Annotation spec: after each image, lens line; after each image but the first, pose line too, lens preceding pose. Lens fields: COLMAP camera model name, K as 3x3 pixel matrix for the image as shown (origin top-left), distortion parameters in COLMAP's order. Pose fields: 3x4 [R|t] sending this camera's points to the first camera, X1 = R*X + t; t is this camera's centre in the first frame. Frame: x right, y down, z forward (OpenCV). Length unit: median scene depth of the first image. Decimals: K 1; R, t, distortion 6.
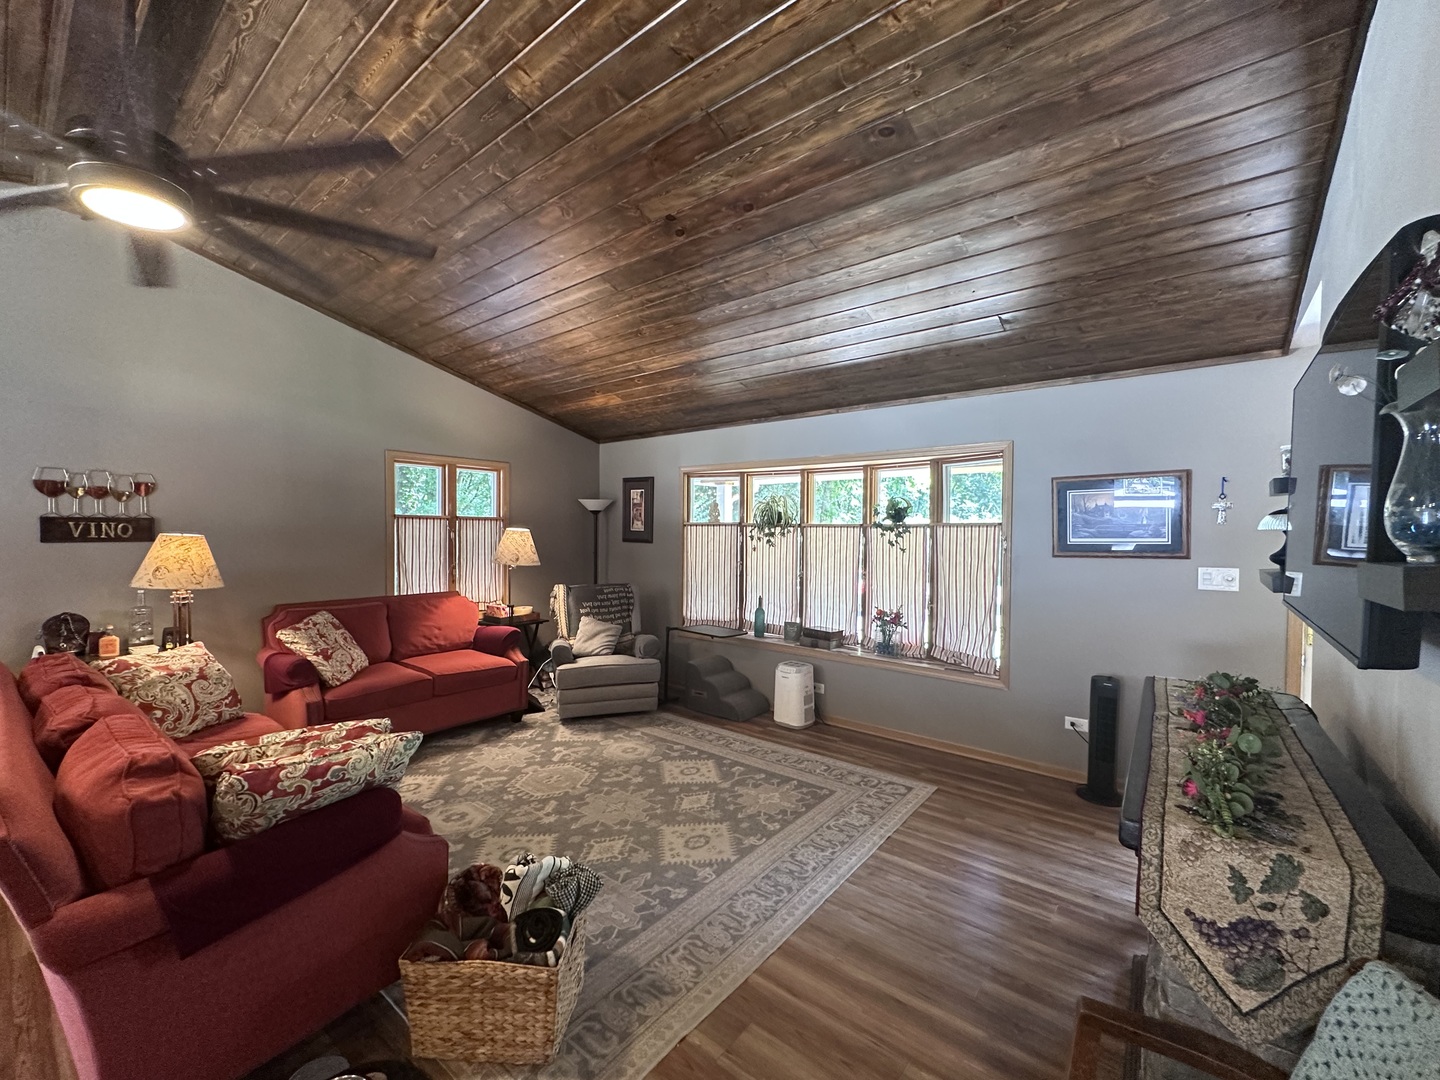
lens RADIAL K [[591.5, 0, 717.0], [0, 591.5, 543.4], [0, 0, 1]] dist [-0.001589, 0.000147]
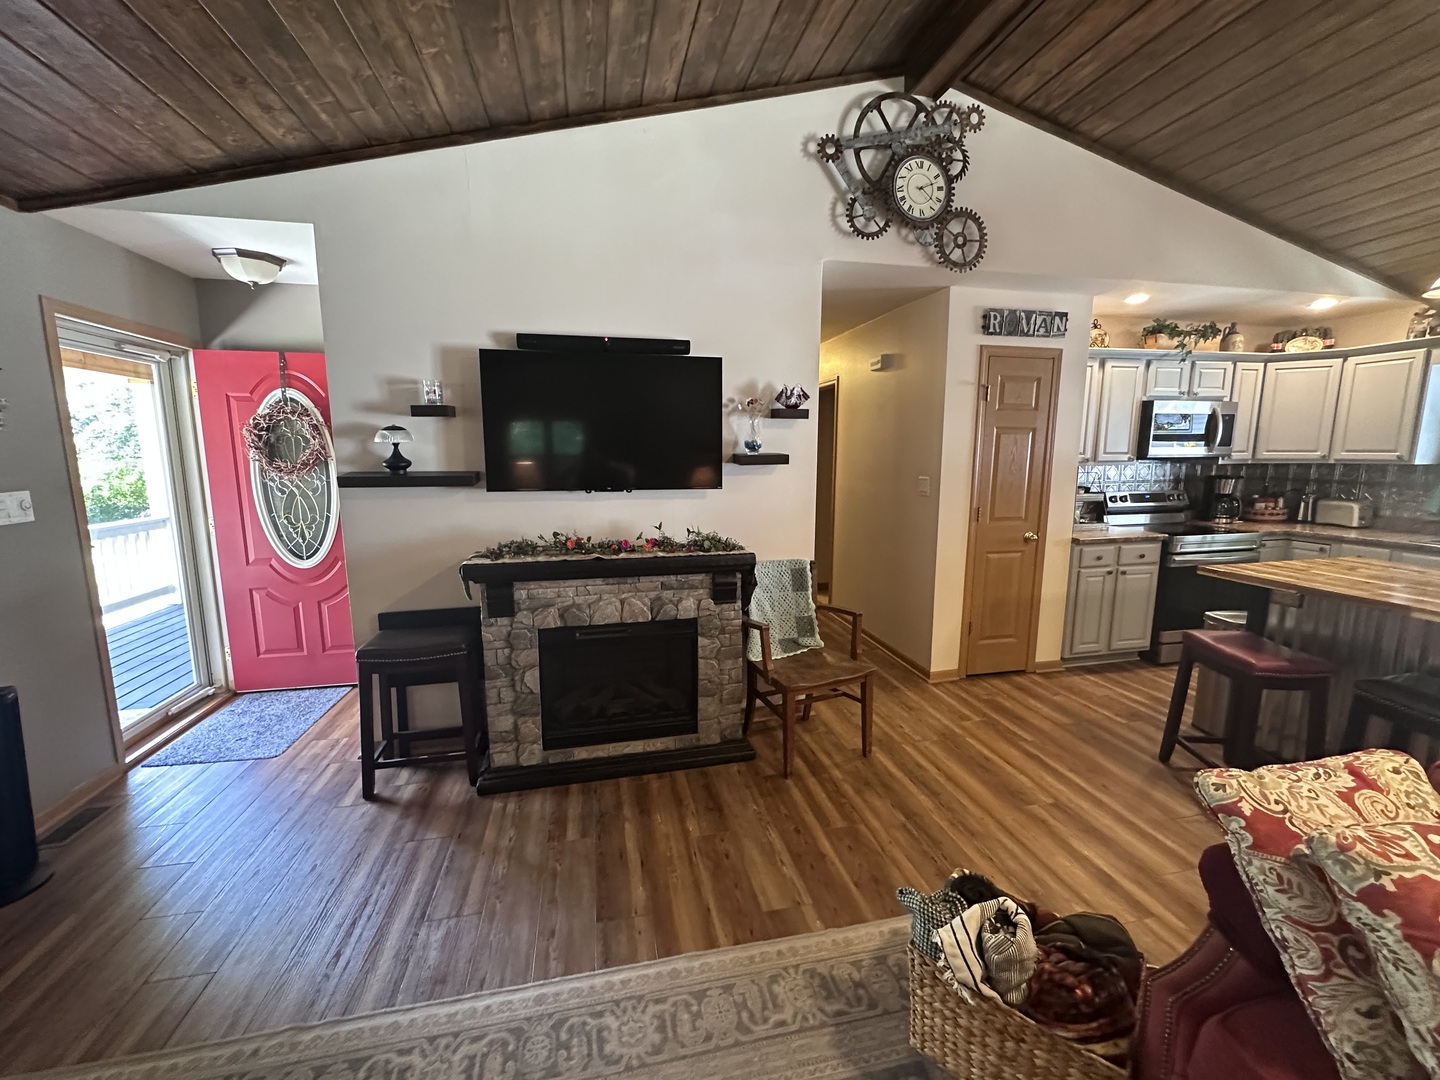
lens RADIAL K [[591.5, 0, 723.2], [0, 591.5, 543.4], [0, 0, 1]] dist [-0.001589, 0.000147]
pose [[-0.783715, -0.106227, 0.611969, -0.227587], [0.002826, 0.984647, 0.174537, -0.016723], [-0.621114, 0.138517, -0.771382, 0.863352]]
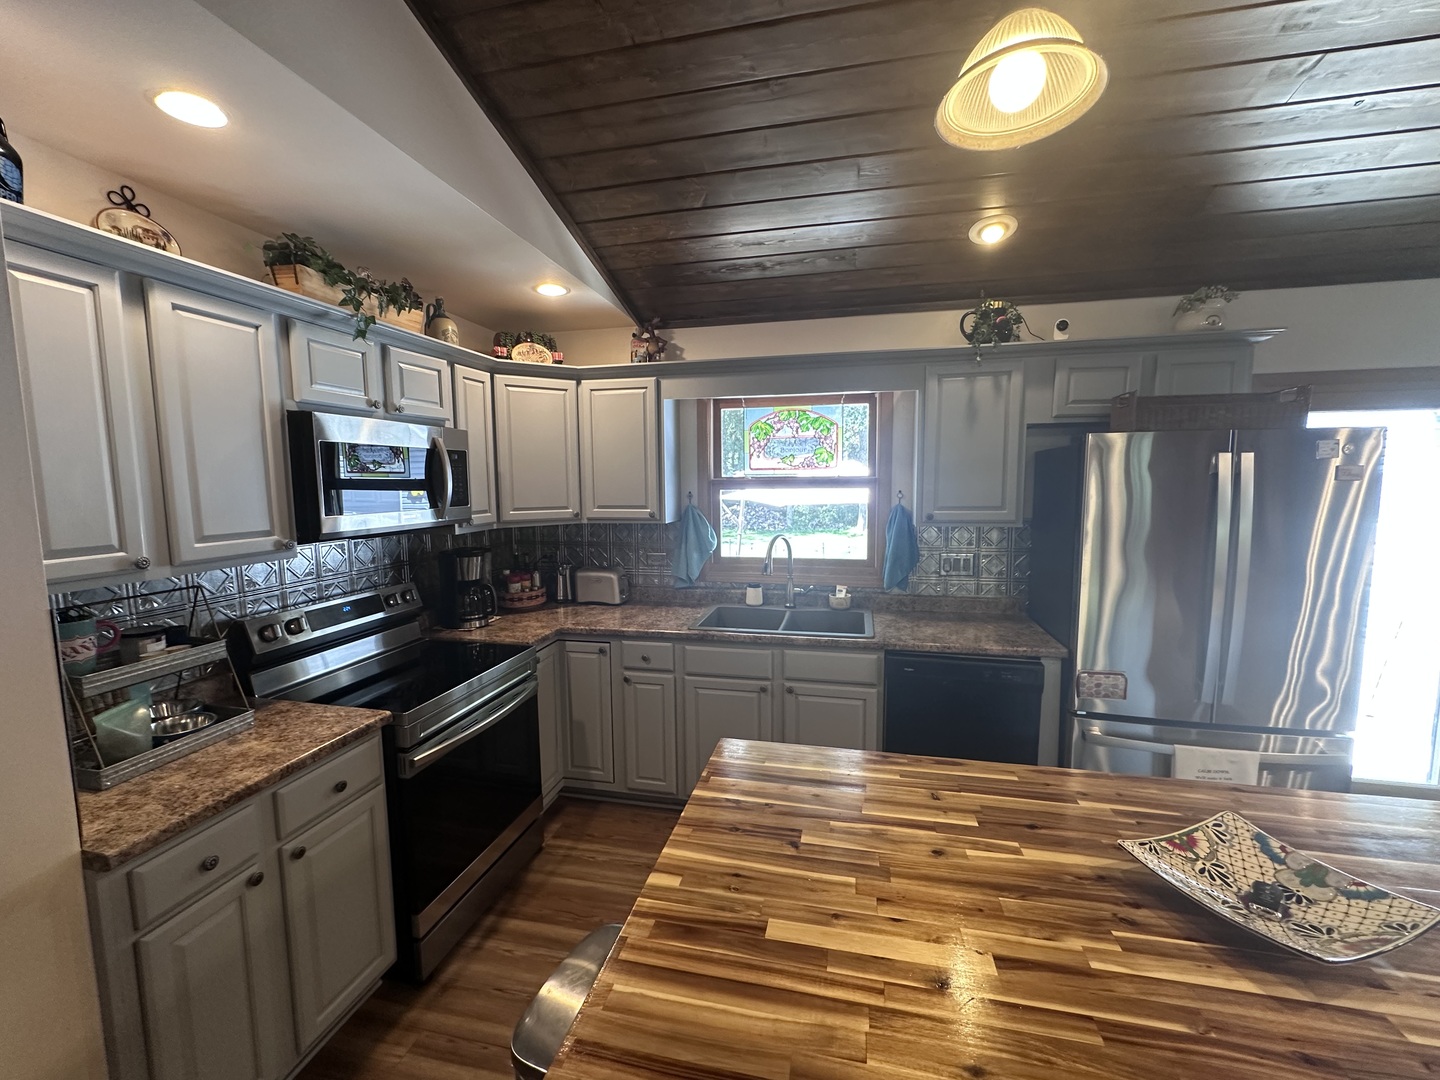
lens RADIAL K [[591.5, 0, 717.0], [0, 591.5, 539.5], [0, 0, 1]] dist [-0.001589, 0.000147]
pose [[-0.898131, 0.040584, -0.437851, -0.235778], [-0.007831, 0.994098, 0.108204, -0.035547], [0.439658, 0.100611, -0.892513, 0.053517]]
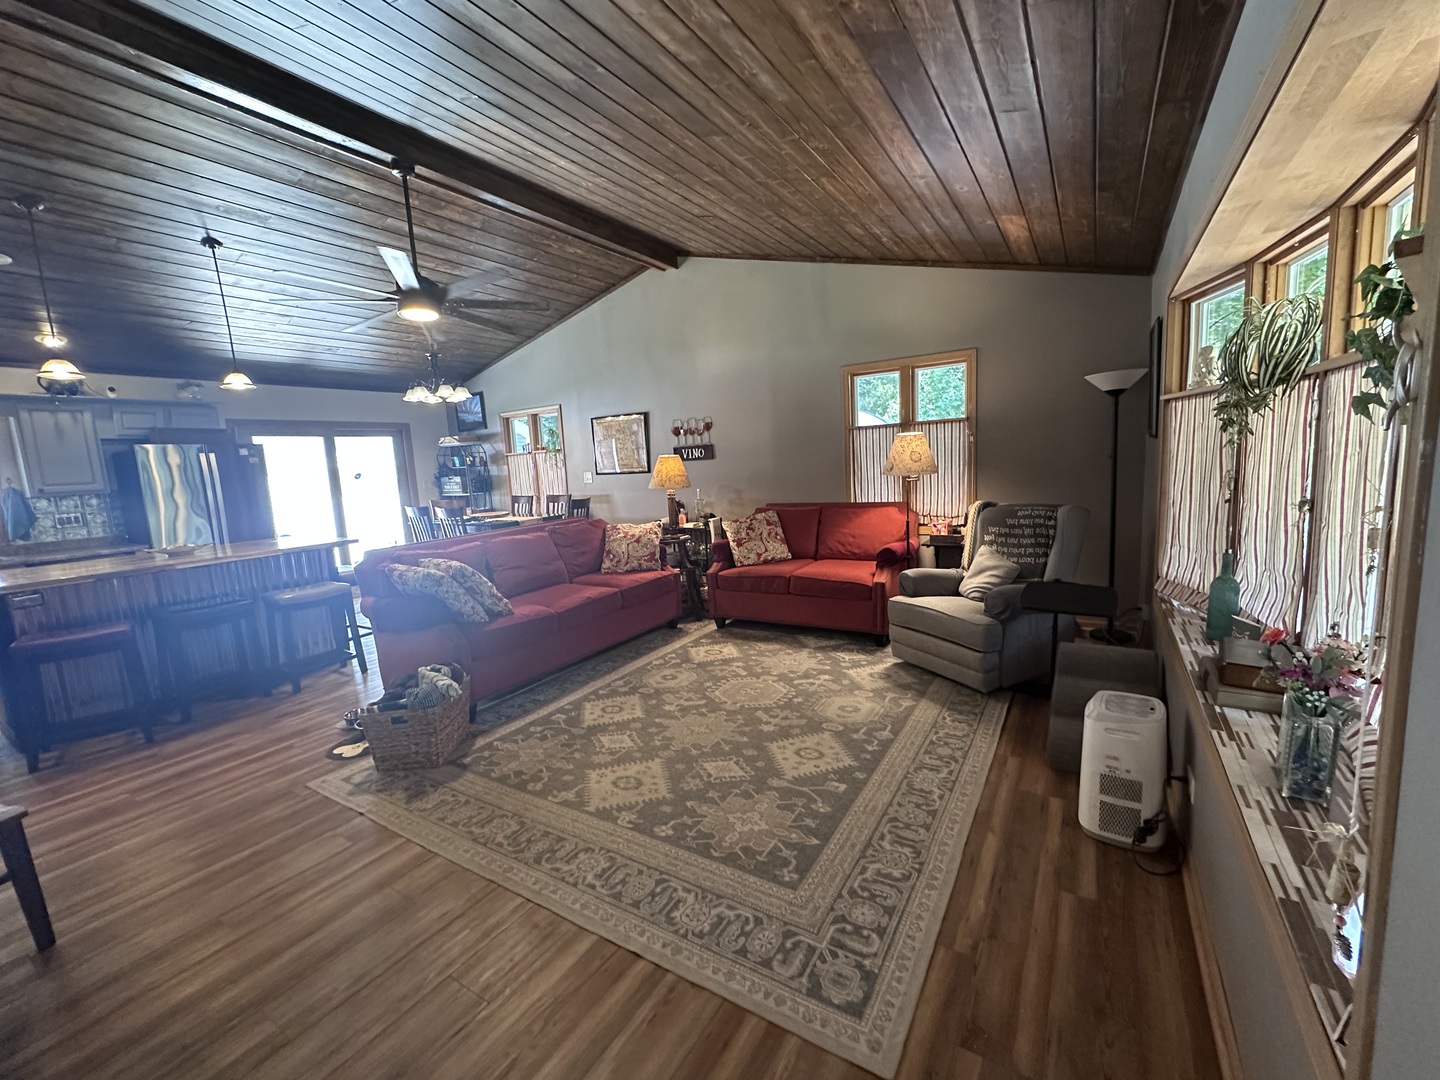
lens RADIAL K [[591.5, 0, 723.8], [0, 591.5, 541.8], [0, 0, 1]] dist [-0.001589, 0.000147]
pose [[0.123107, 0.119158, -0.985214, 0.642356], [0.037885, 0.991477, 0.124649, 0.019272], [0.991670, -0.052670, 0.117543, 0.807324]]
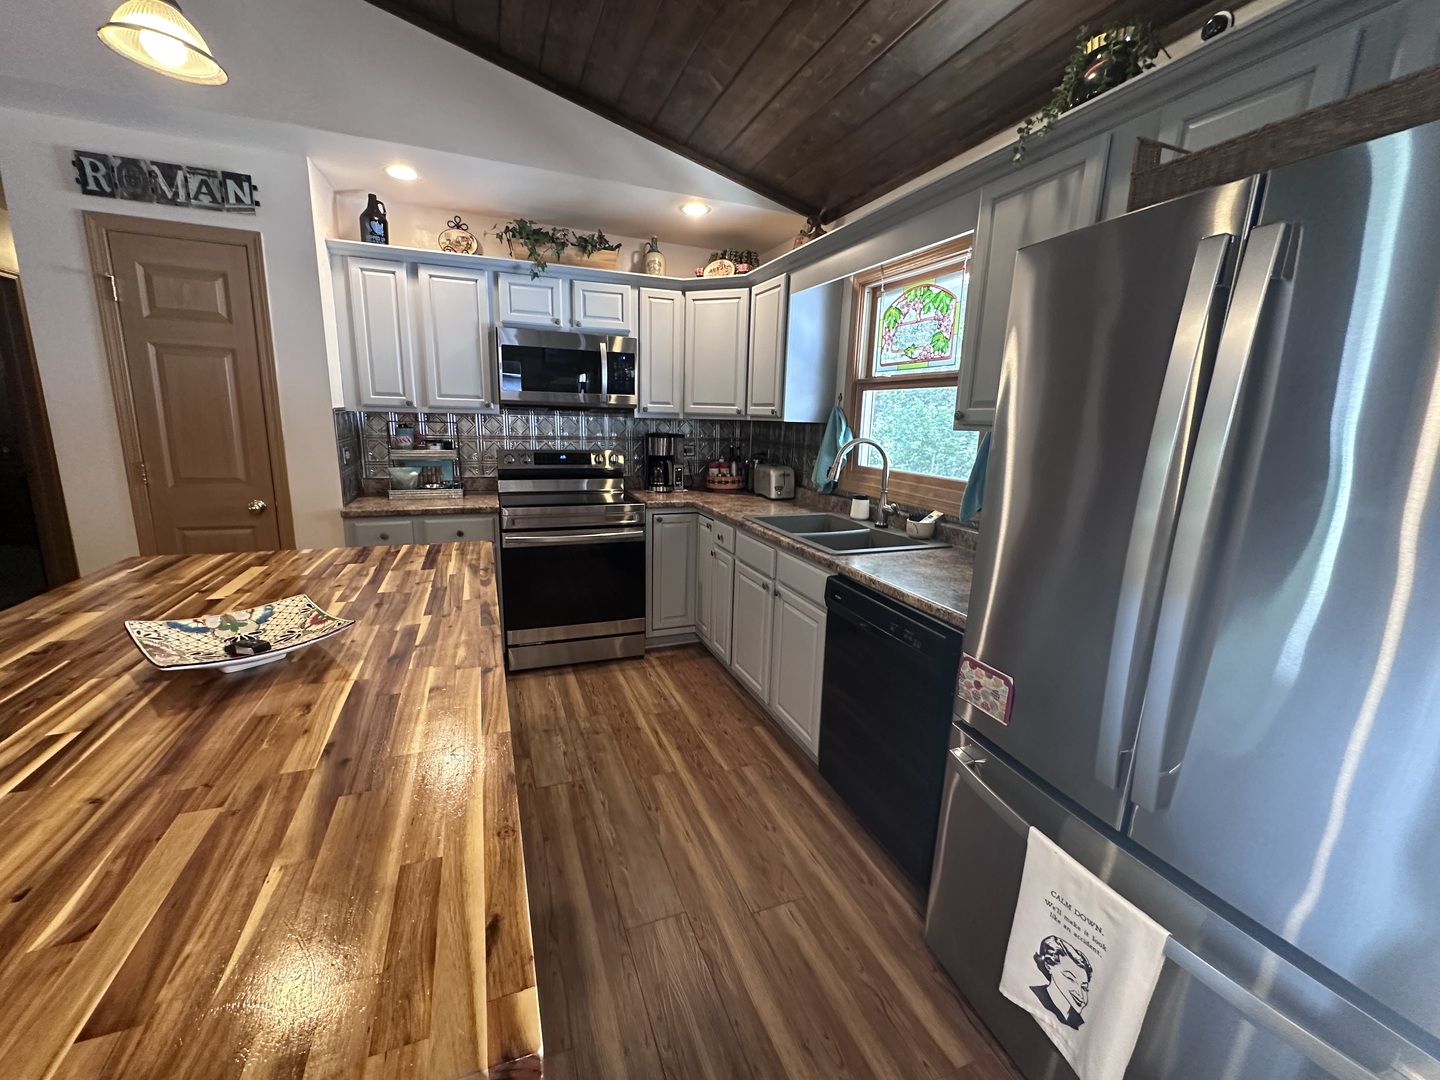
lens RADIAL K [[591.5, 0, 722.9], [0, 591.5, 538.3], [0, 0, 1]] dist [-0.001589, 0.000147]
pose [[-0.870401, -0.138263, 0.472531, -0.867304], [-0.035270, 0.974803, 0.220260, 0.011142], [-0.491079, 0.175049, -0.853346, 0.074923]]
